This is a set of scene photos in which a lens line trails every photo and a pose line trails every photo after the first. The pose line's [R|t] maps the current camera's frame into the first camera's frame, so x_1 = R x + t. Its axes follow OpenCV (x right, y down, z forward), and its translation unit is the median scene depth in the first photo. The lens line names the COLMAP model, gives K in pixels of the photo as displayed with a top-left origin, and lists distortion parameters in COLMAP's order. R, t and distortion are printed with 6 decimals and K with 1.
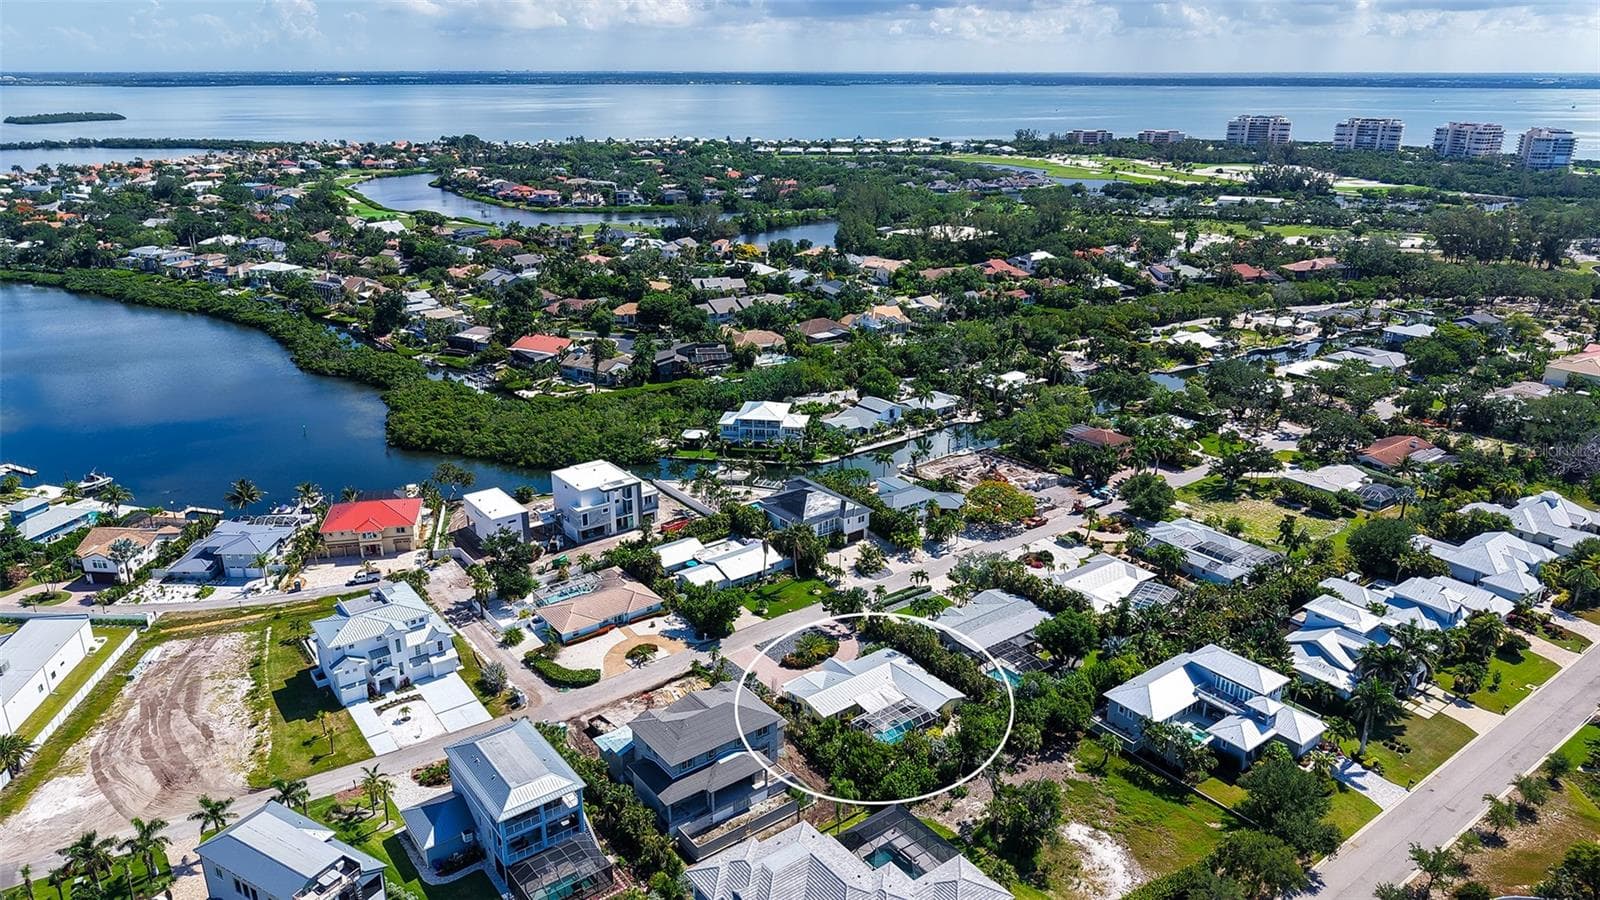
lens RADIAL K [[1083.9, 0, 792.8], [0, 1083.9, 451.1], [0, 0, 1]] dist [0.044386, -0.048871]
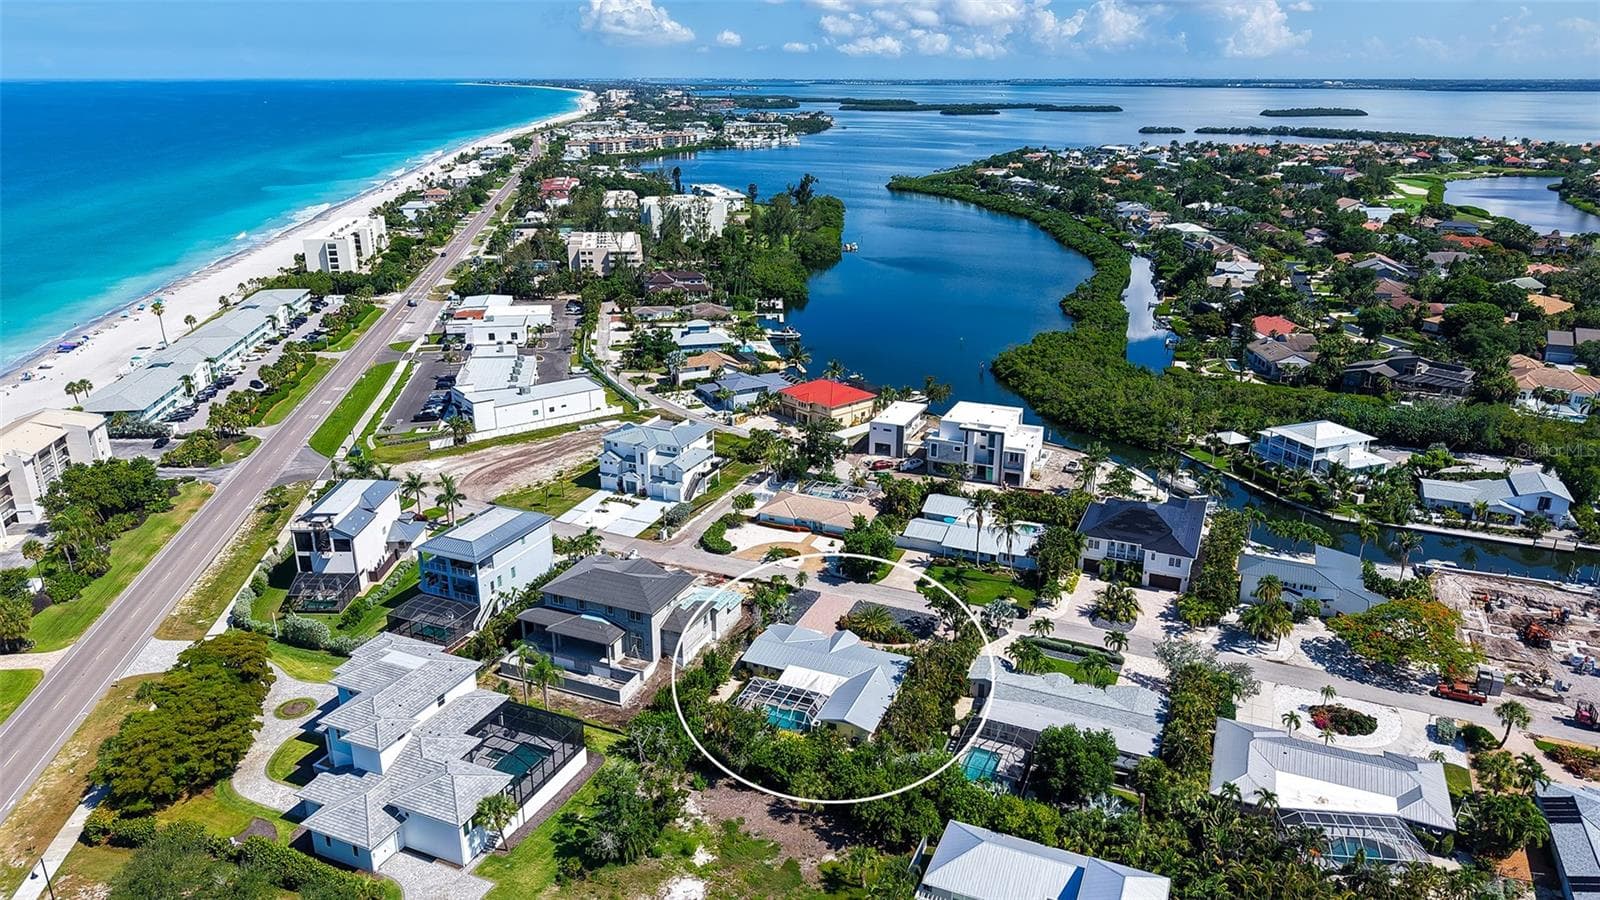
lens RADIAL K [[1057.2, 0, 795.7], [0, 1057.2, 483.1], [0, 0, 1]] dist [0.136246, -0.331783]
pose [[0.485576, 0.314605, -0.815623, 0.654449], [-0.291048, 0.937951, 0.188516, -0.062527], [0.824322, 0.145846, 0.547011, 0.493680]]
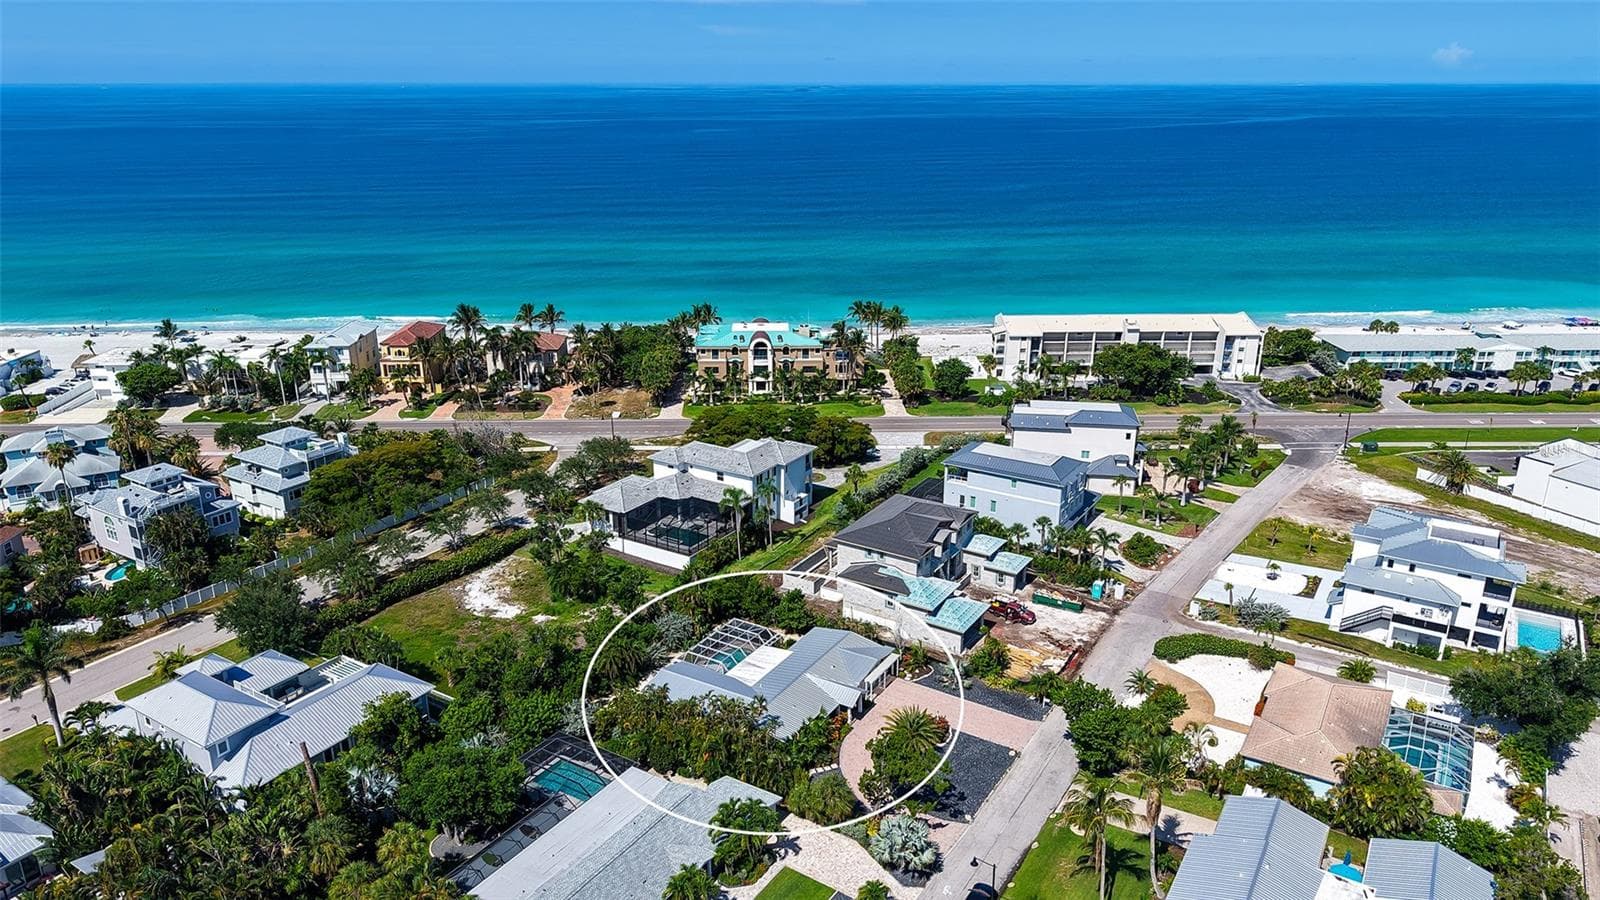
lens RADIAL K [[1072.4, 0, 779.6], [0, 1072.4, 452.8], [0, 0, 1]] dist [0.058788, -0.052650]
pose [[-0.941264, 0.114671, -0.317605, 0.258353], [-0.107500, 0.789874, 0.603773, -0.292032], [0.320103, 0.602452, -0.731153, 1.357082]]
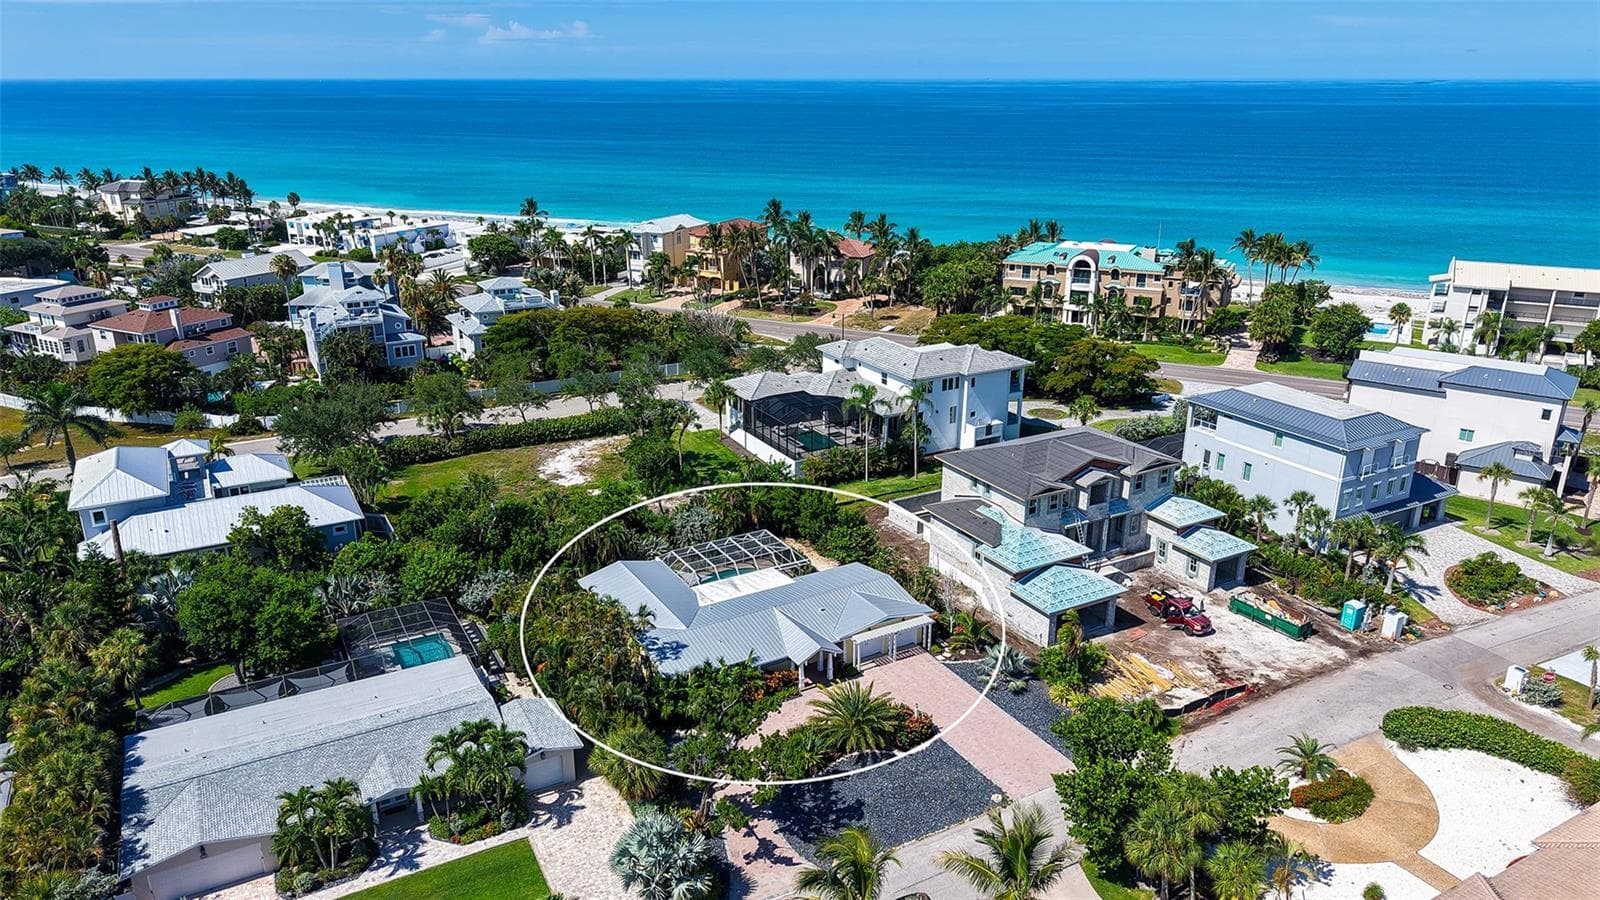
lens RADIAL K [[1083.9, 0, 792.8], [0, 1083.9, 451.1], [0, 0, 1]] dist [0.044386, -0.048871]
pose [[-0.989958, -0.046128, 0.133622, -0.011706], [0.047443, 0.782017, 0.621448, -0.137332], [-0.133160, 0.621547, -0.771976, 1.282622]]
